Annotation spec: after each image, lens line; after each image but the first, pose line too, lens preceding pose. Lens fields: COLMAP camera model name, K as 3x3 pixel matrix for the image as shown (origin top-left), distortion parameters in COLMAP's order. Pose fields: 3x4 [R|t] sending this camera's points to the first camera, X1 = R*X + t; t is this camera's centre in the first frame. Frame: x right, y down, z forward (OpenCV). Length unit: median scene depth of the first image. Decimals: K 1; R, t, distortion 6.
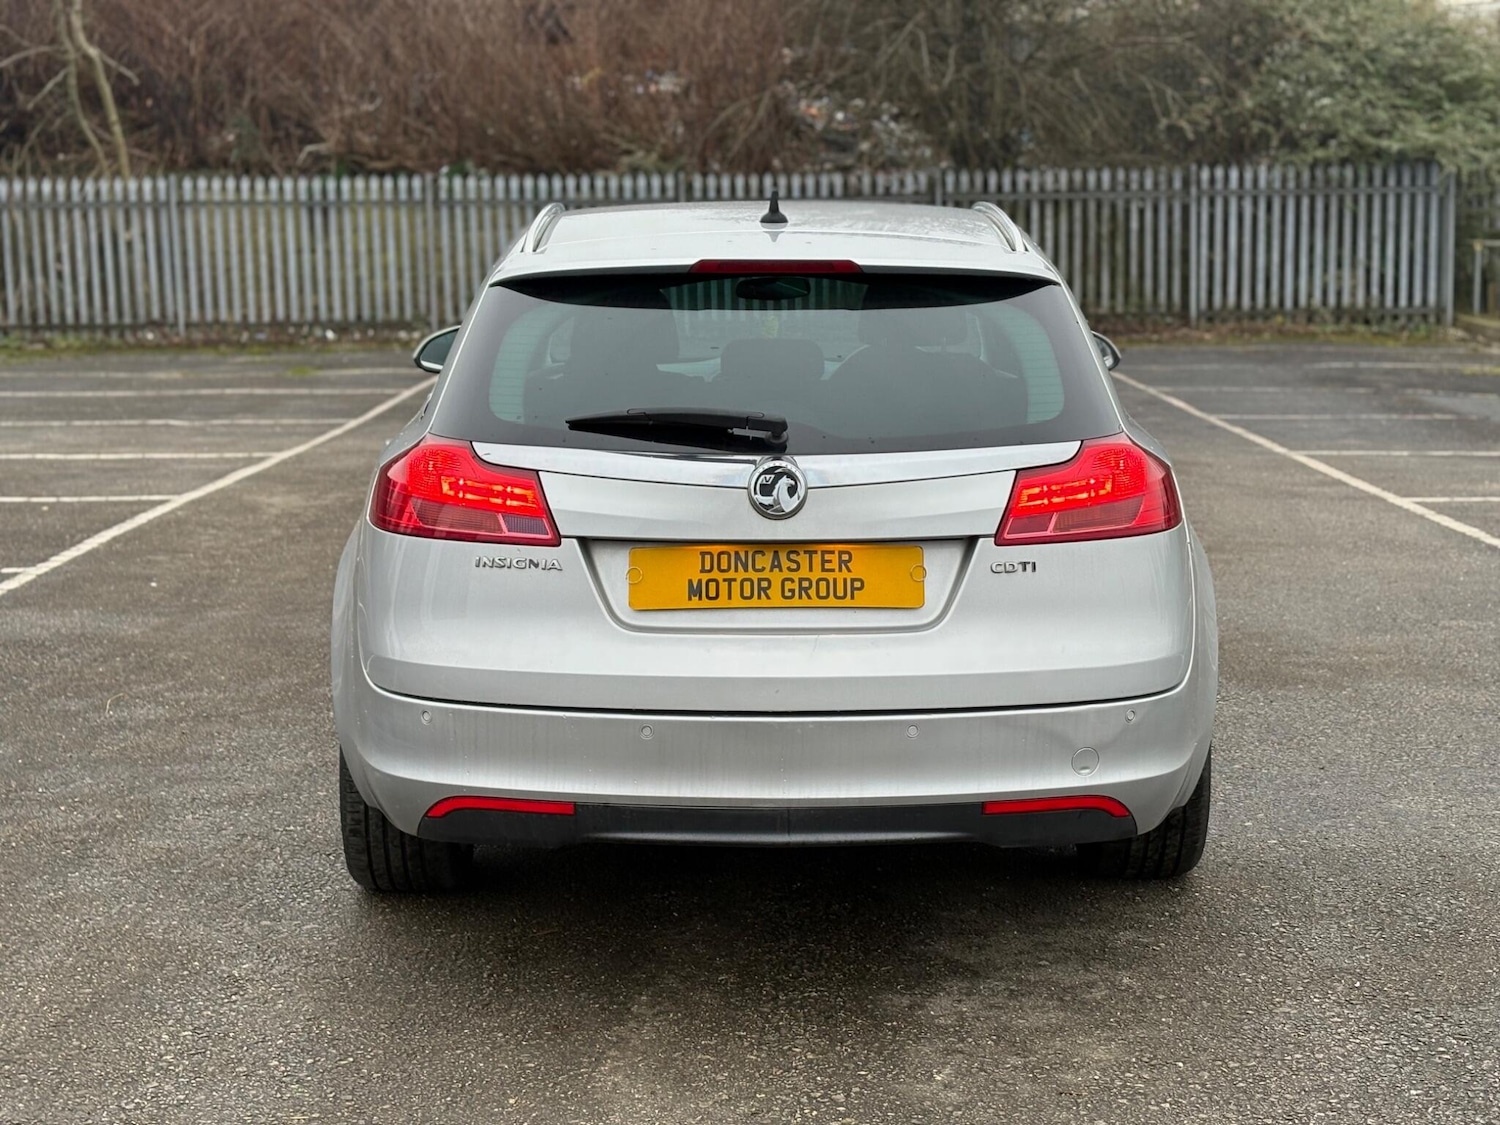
lens RADIAL K [[2358.3, 0, 752.7], [0, 2358.3, 561.5], [0, 0, 1]] dist [0.101744, 0.000000]
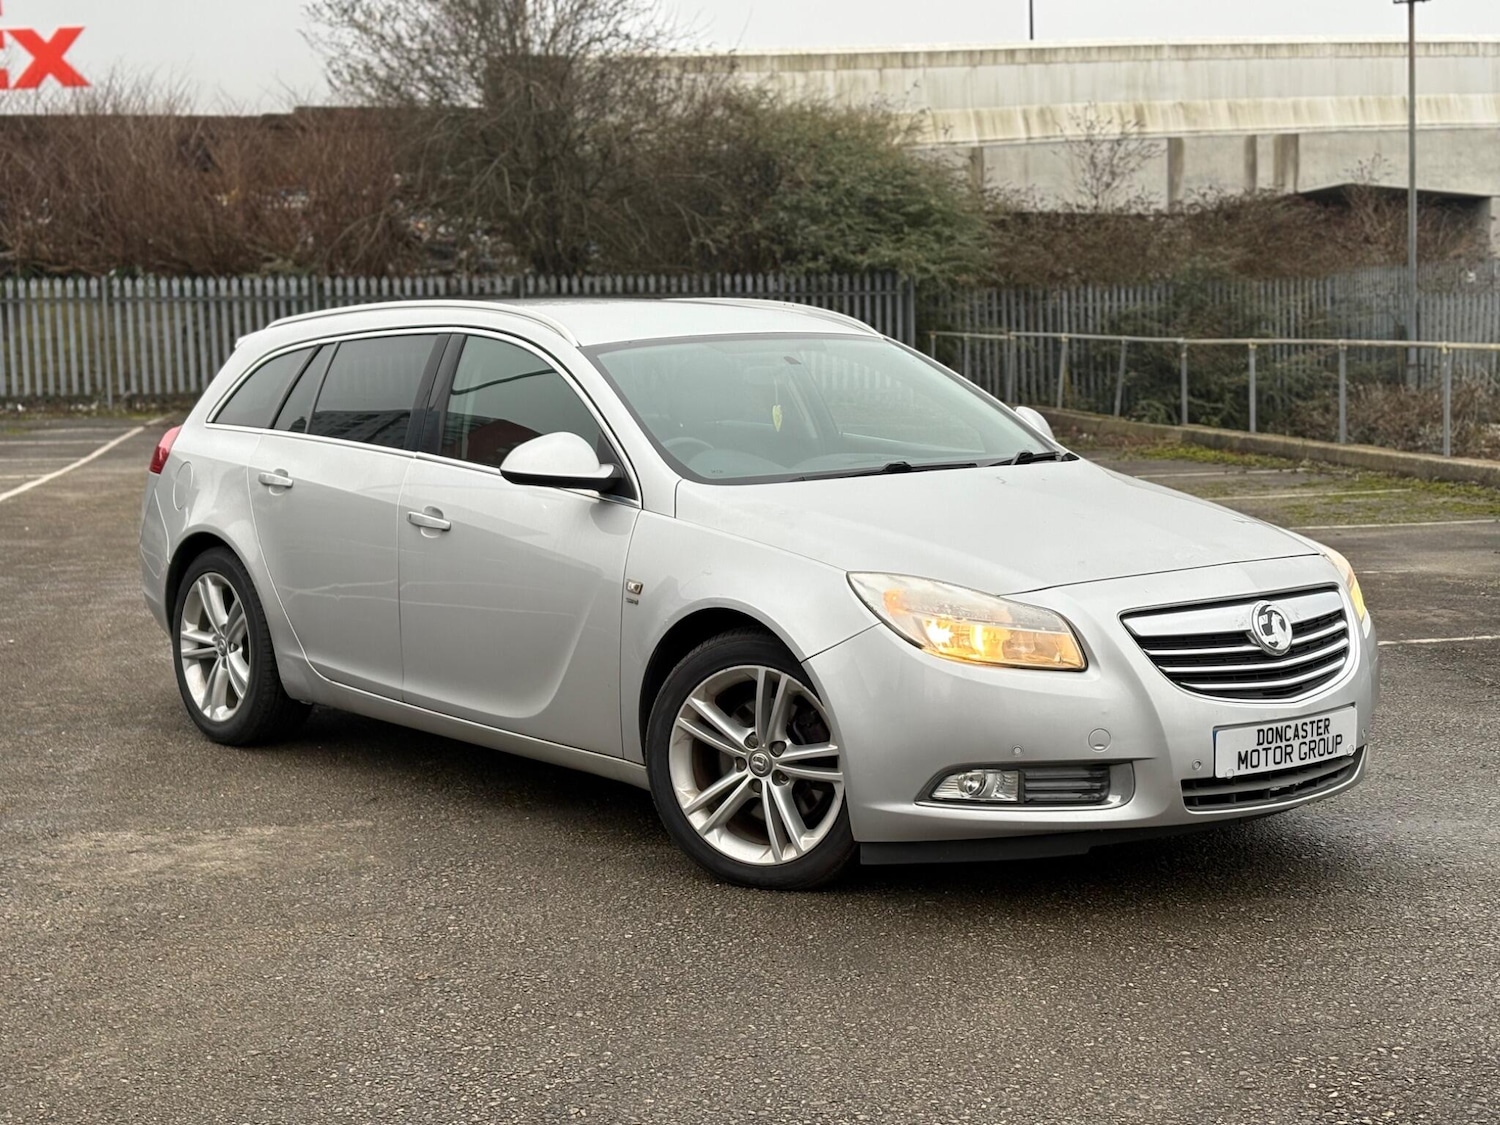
lens RADIAL K [[2358.3, 0, 751.3], [0, 2358.3, 565.4], [0, 0, 1]] dist [0.101744, 0.000000]
pose [[0.986854, -0.018473, 0.160553, -0.006040], [0.024512, 0.999061, -0.035714, 0.038231], [-0.159742, 0.039180, 0.986381, -0.263570]]
